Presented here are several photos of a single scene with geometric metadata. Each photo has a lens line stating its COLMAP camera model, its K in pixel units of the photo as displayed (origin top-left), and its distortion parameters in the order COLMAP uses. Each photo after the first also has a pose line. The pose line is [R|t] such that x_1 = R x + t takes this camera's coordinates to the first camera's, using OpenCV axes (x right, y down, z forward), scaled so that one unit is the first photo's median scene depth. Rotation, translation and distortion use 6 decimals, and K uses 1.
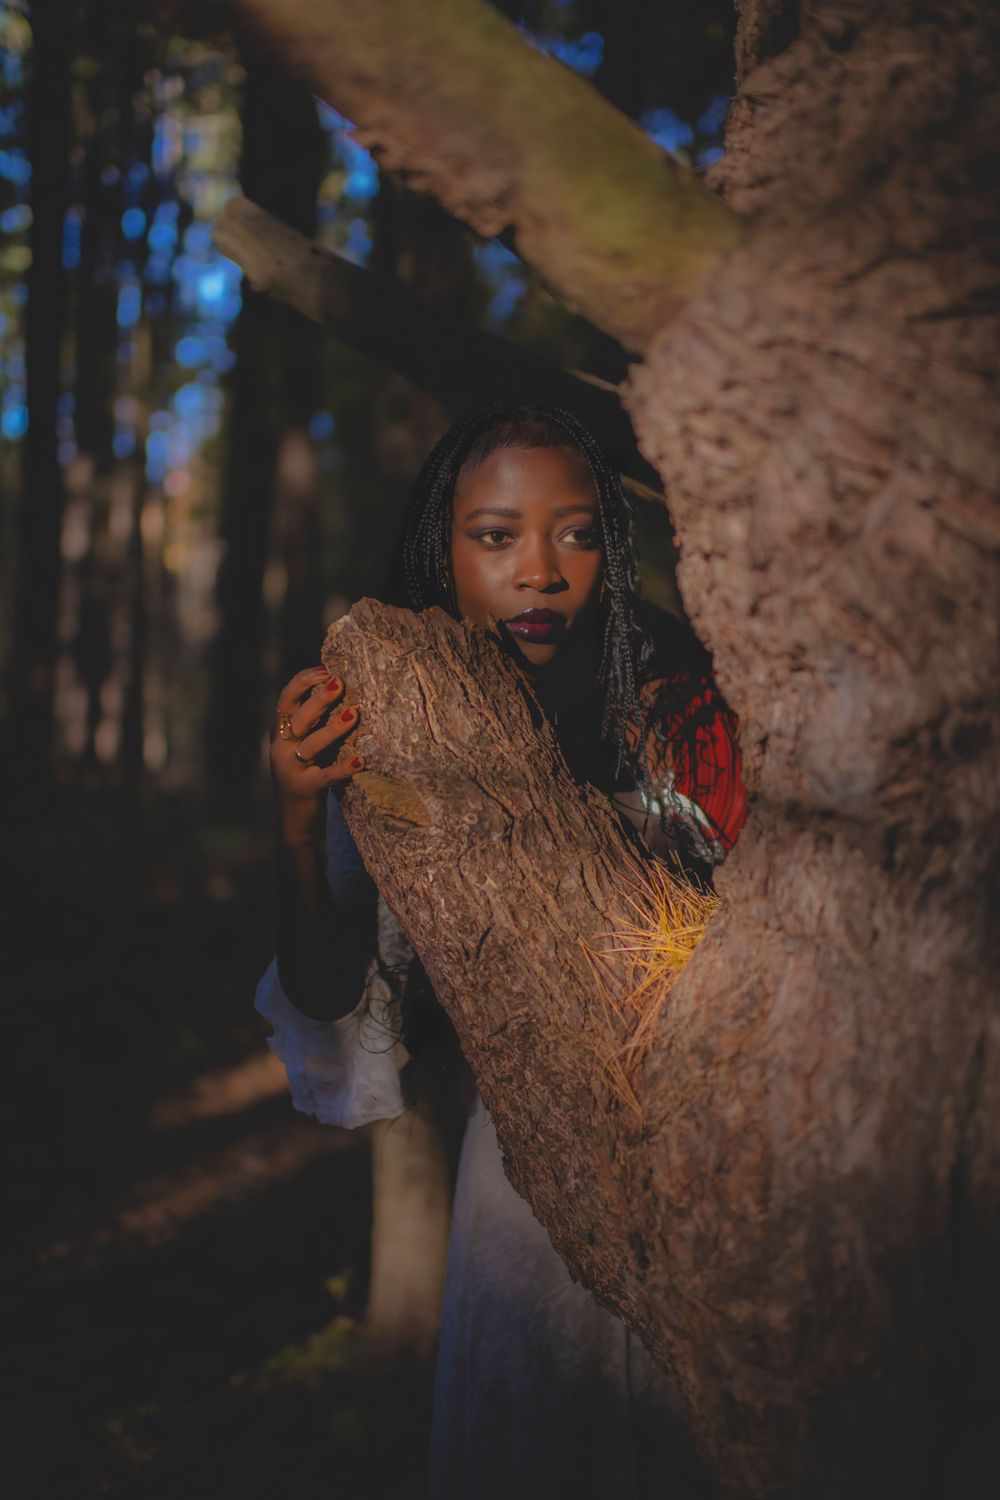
lens RADIAL K [[1539.6, 0, 497.7], [0, 1539.6, 751.4], [0, 0, 1]] dist [-0.049015, 0.000000]
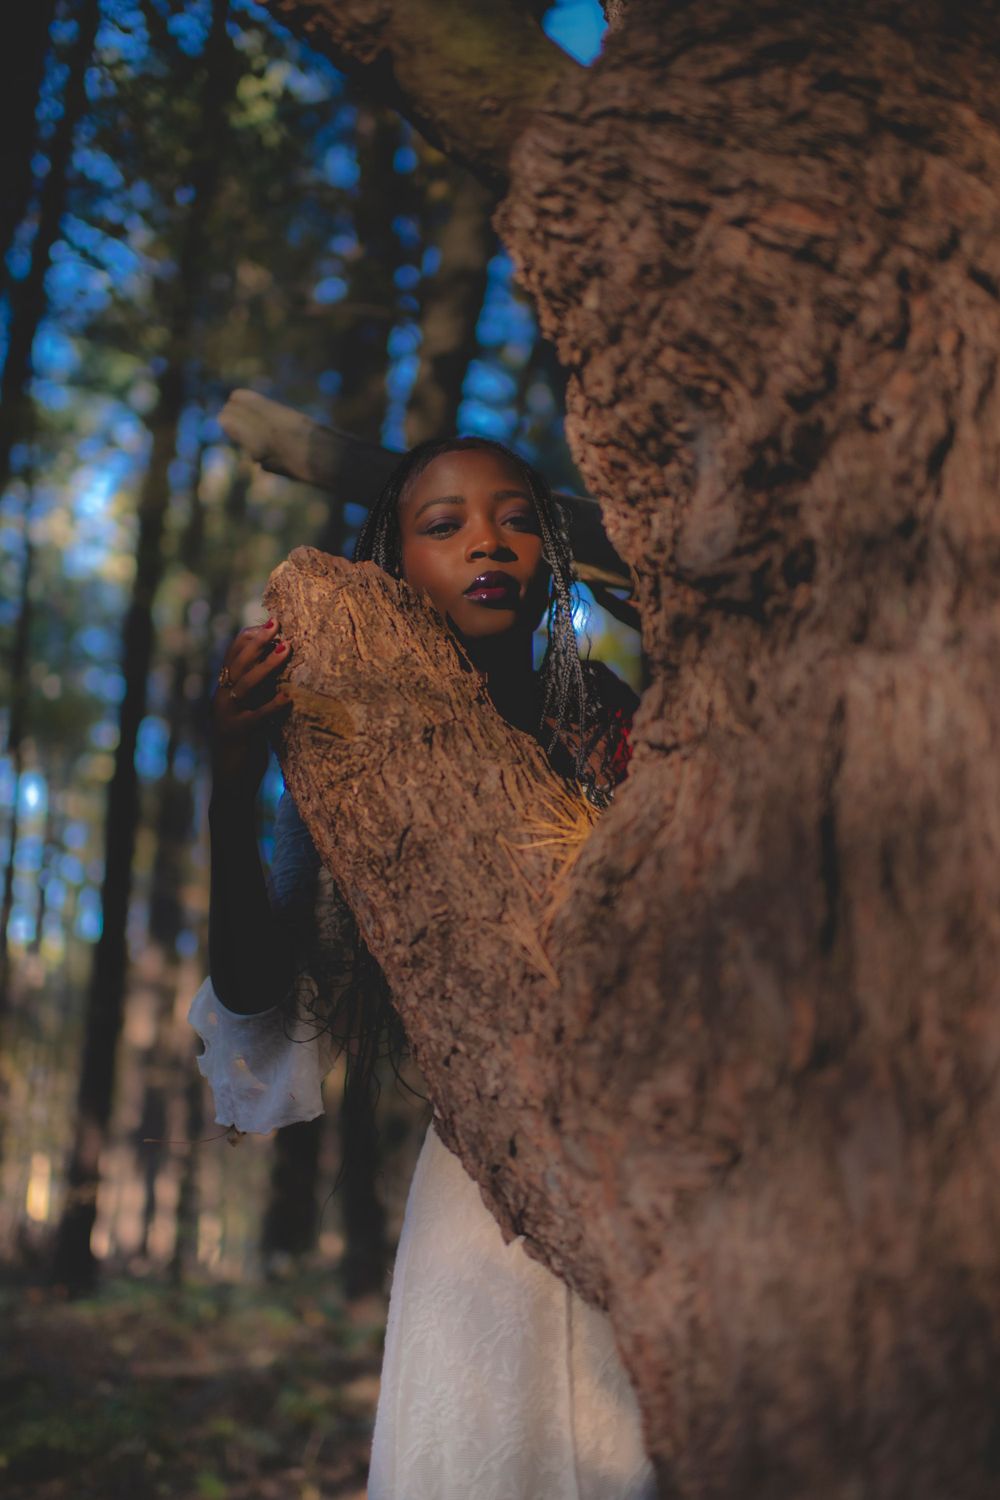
lens RADIAL K [[1539.6, 0, 502.2], [0, 1539.6, 752.2], [0, 0, 1]] dist [-0.049015, 0.000000]
pose [[0.998897, -0.017586, -0.043545, 0.100248], [0.001655, 0.939843, -0.341602, 0.413541], [0.046933, 0.341154, 0.938835, 0.037616]]
